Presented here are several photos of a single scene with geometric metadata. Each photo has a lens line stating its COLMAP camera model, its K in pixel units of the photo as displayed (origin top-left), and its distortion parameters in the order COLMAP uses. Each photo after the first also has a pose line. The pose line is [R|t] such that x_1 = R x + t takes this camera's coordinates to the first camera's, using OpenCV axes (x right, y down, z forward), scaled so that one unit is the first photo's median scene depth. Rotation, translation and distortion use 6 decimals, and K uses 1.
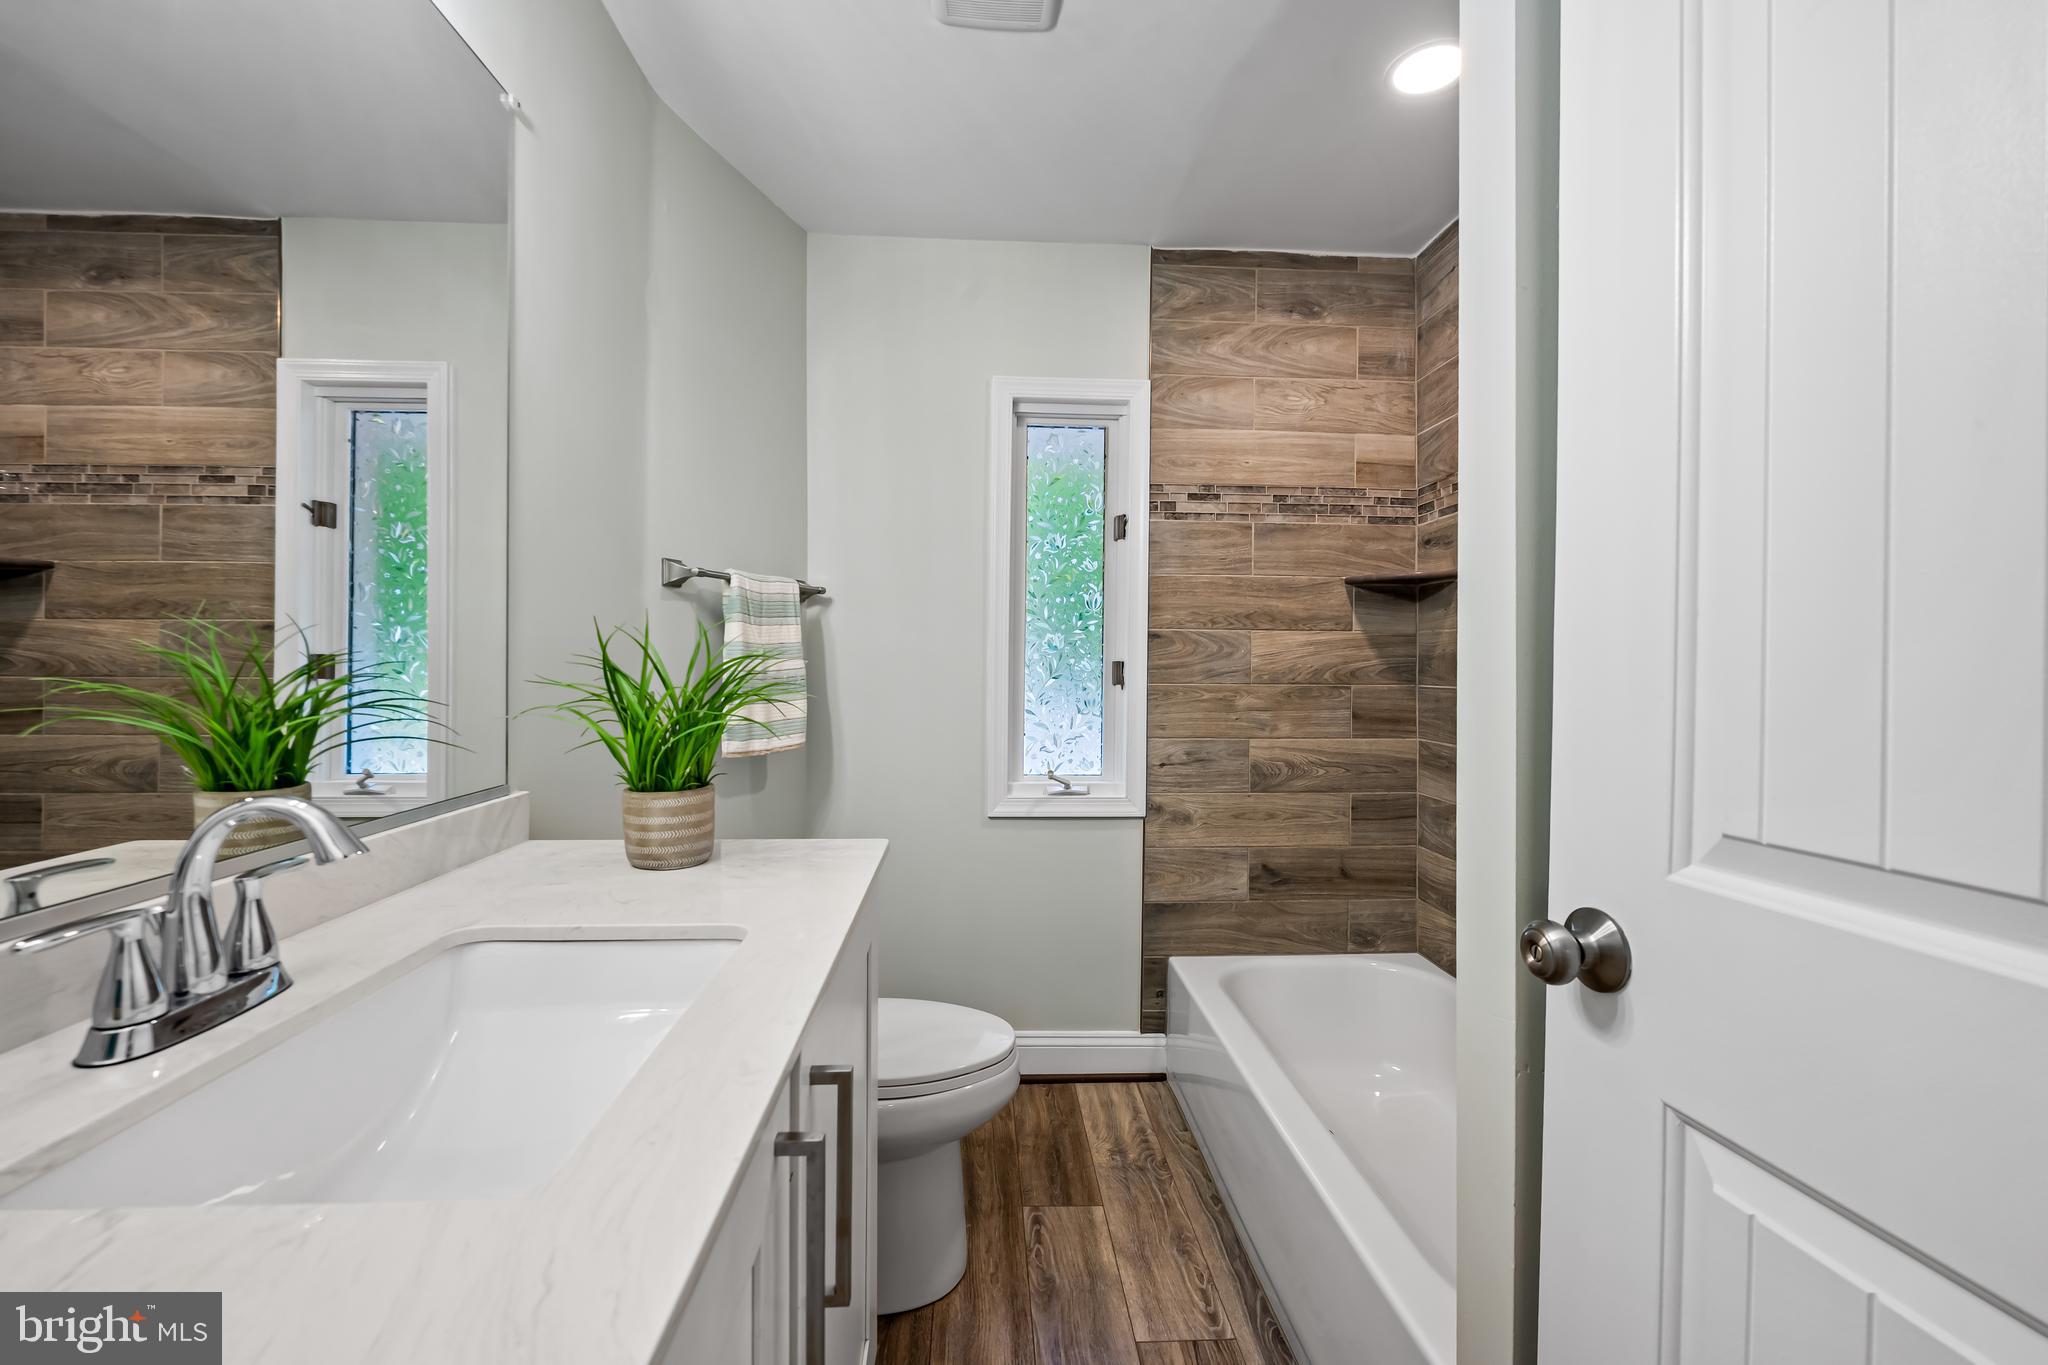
lens RADIAL K [[832.4, 0, 1012.7], [0, 832.4, 677.8], [0, 0, 1]] dist [-0.009206, 0.001933]
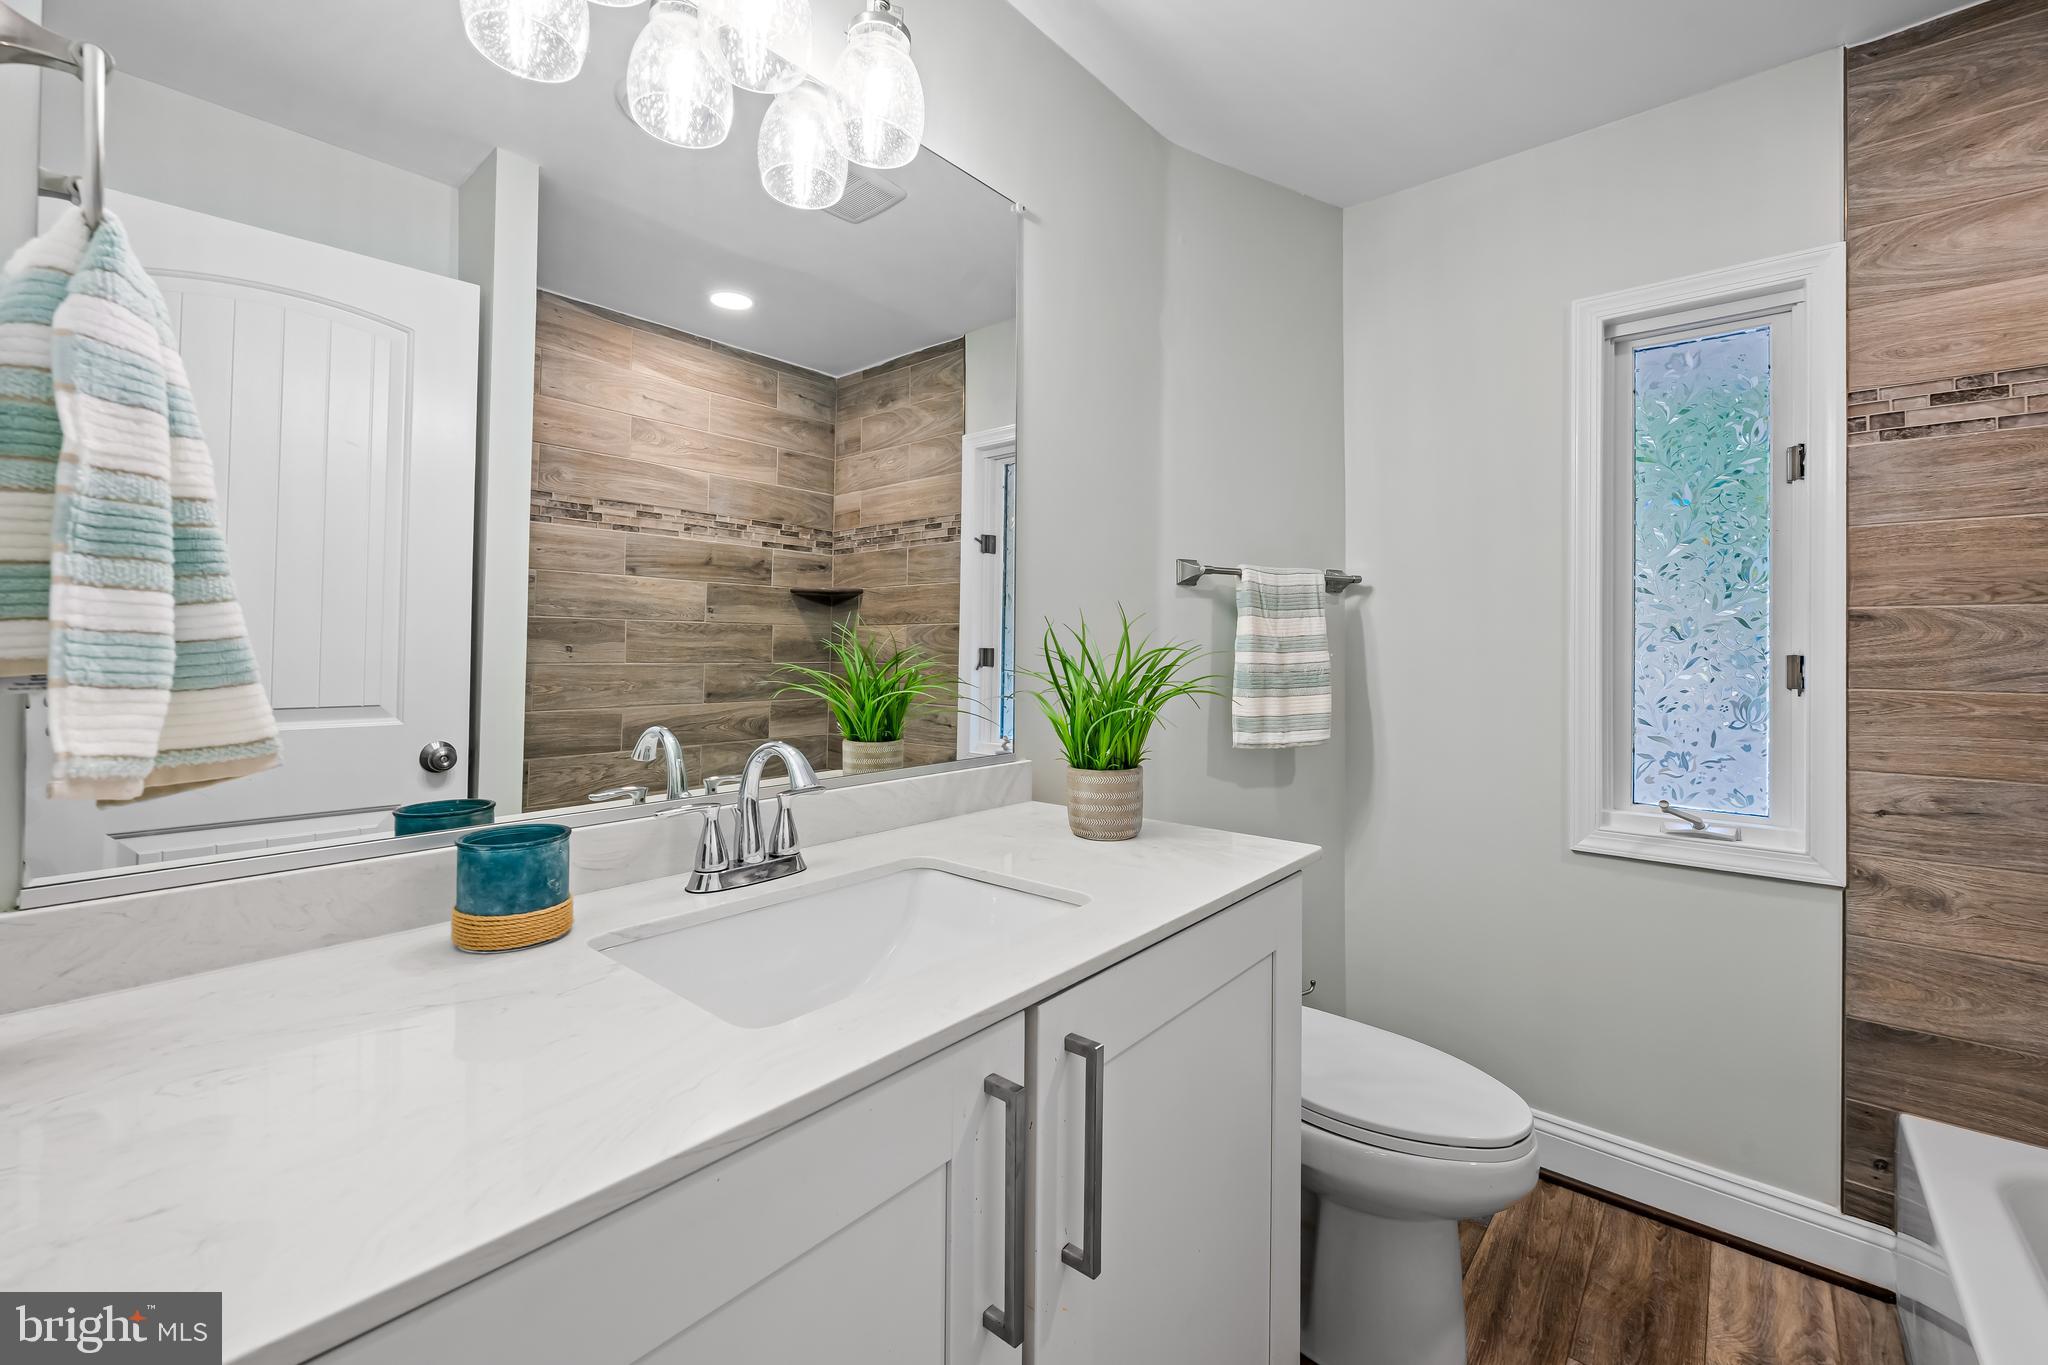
lens RADIAL K [[832.4, 0, 1002.5], [0, 832.4, 646.9], [0, 0, 1]] dist [-0.009206, 0.001933]
pose [[0.723699, -0.003714, -0.690105, 0.129747], [-0.015737, 0.999637, -0.021883, -0.001287], [0.689936, 0.026696, 0.723378, 0.045929]]
